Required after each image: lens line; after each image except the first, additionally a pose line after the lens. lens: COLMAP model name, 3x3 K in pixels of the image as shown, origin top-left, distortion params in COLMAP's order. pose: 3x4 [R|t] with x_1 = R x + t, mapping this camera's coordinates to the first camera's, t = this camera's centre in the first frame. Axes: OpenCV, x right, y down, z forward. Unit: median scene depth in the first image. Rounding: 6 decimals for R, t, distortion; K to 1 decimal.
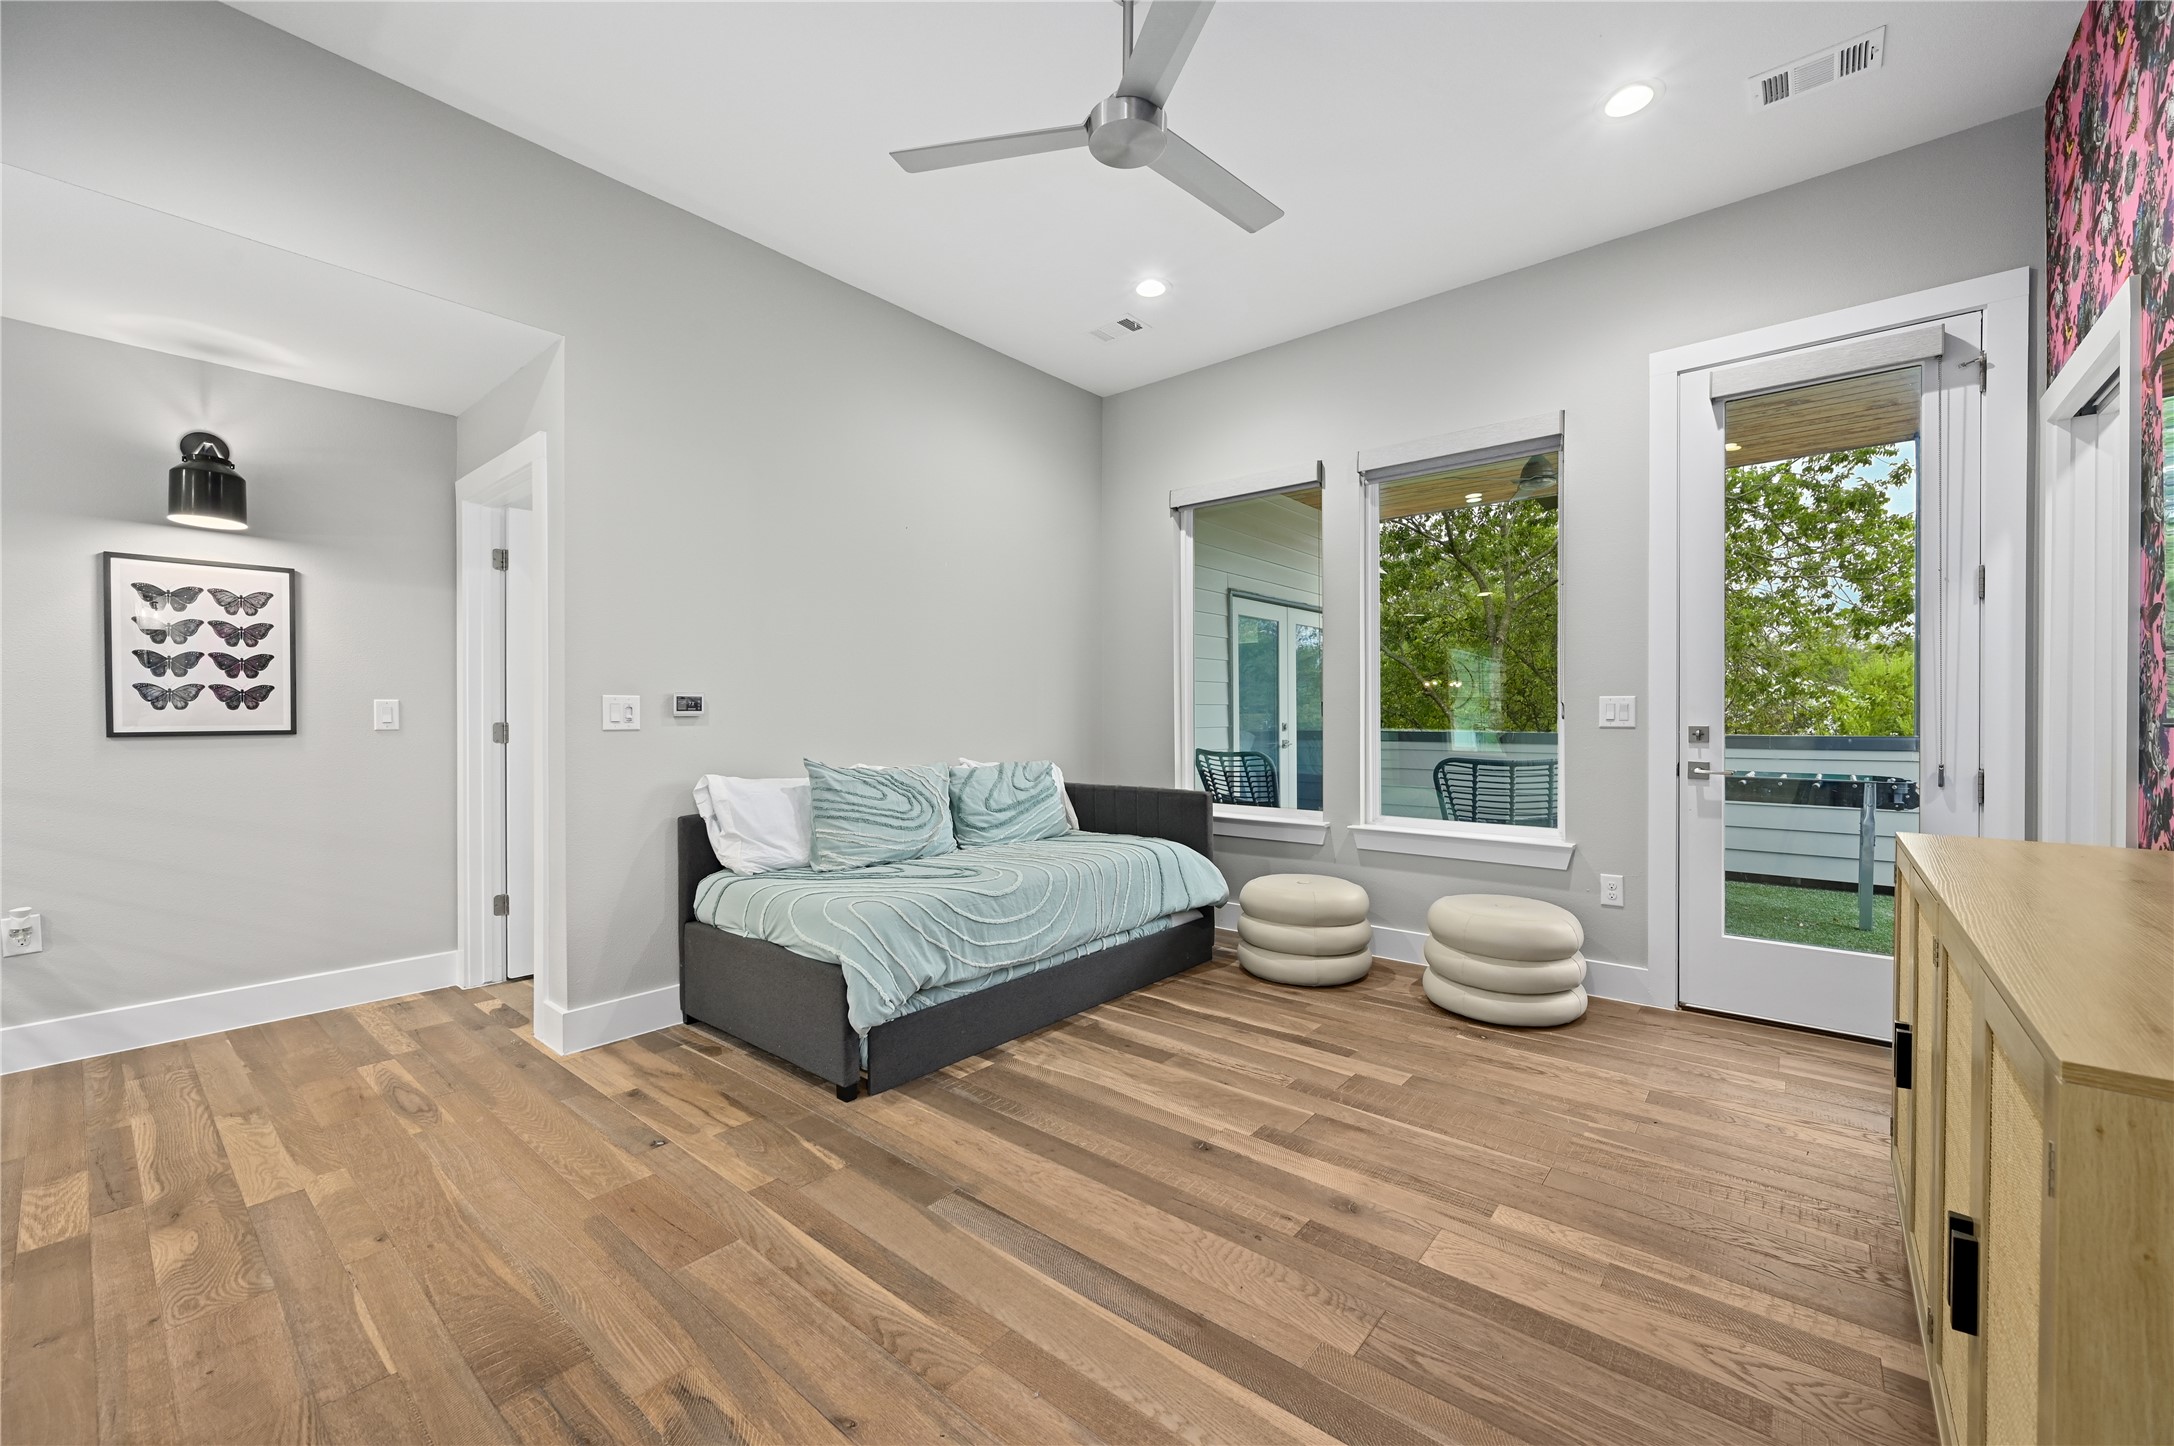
lens RADIAL K [[859.8, 0, 1092.1], [0, 859.8, 717.2], [0, 0, 1]] dist [-0.007578, -0.000069]
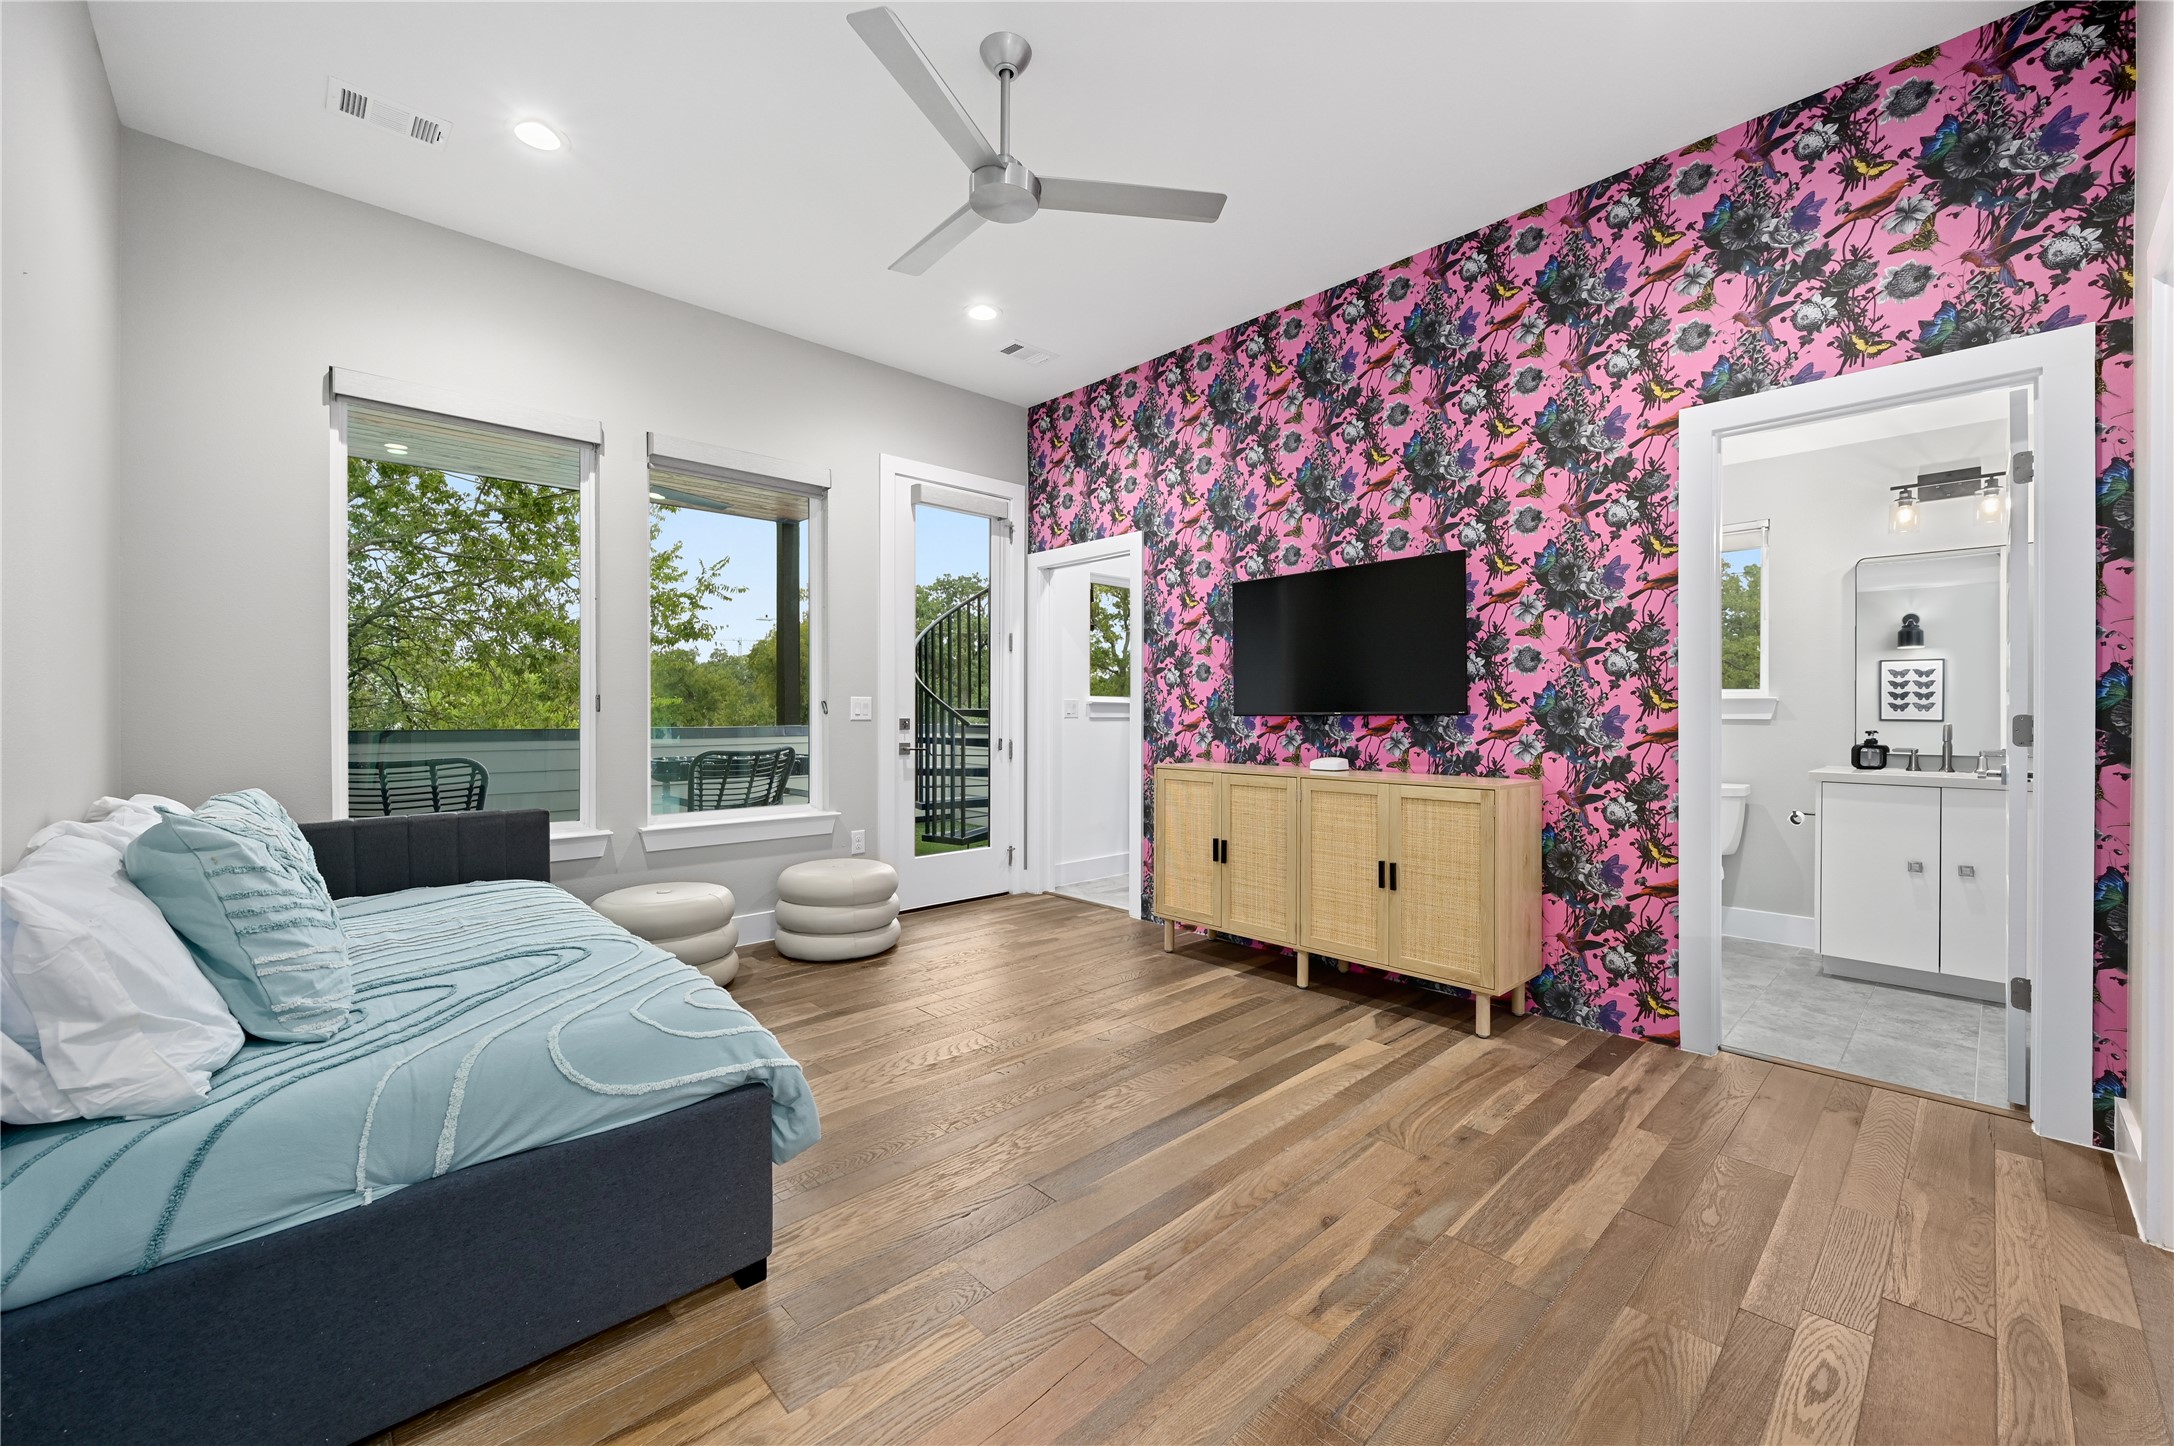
lens RADIAL K [[859.8, 0, 1092.1], [0, 859.8, 717.2], [0, 0, 1]] dist [-0.007578, -0.000069]
pose [[0.107726, -0.004360, 0.994171, -0.814136], [-0.000196, 0.999990, 0.004407, 0.000435], [-0.994181, -0.000669, 0.107724, 0.585100]]
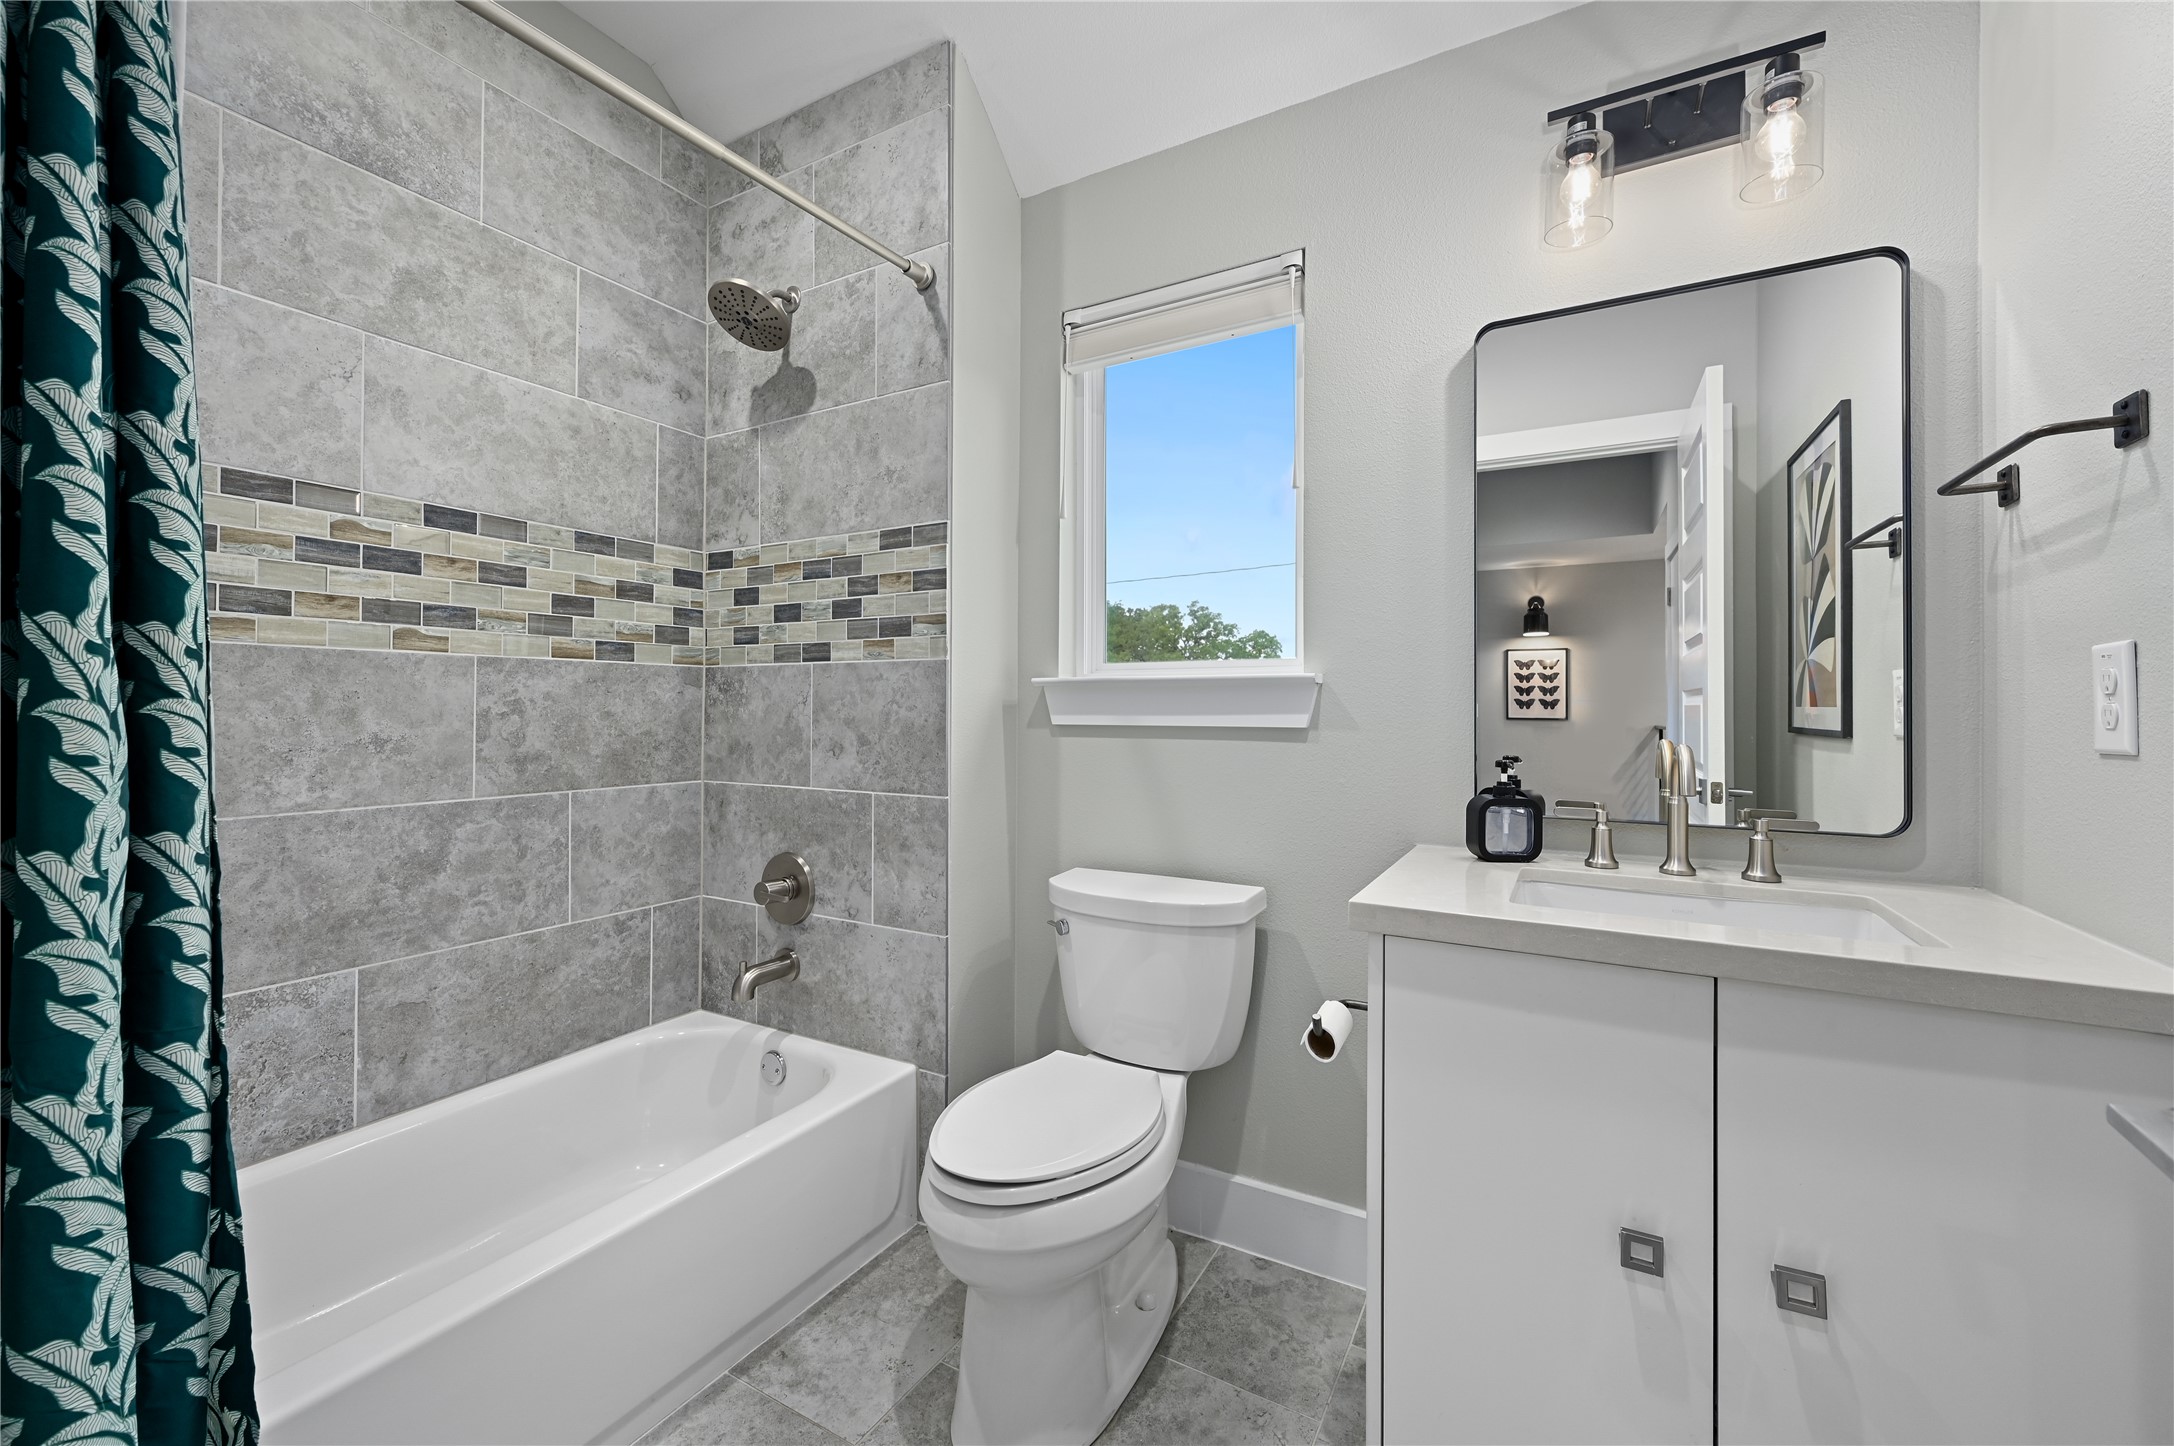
lens RADIAL K [[859.8, 0, 1092.1], [0, 859.8, 717.2], [0, 0, 1]] dist [-0.007578, -0.000069]
pose [[-0.191211, -0.007157, 0.981523, -0.358699], [0.000191, 0.999973, 0.007329, -0.000590], [-0.981549, 0.001589, -0.191205, 0.255983]]
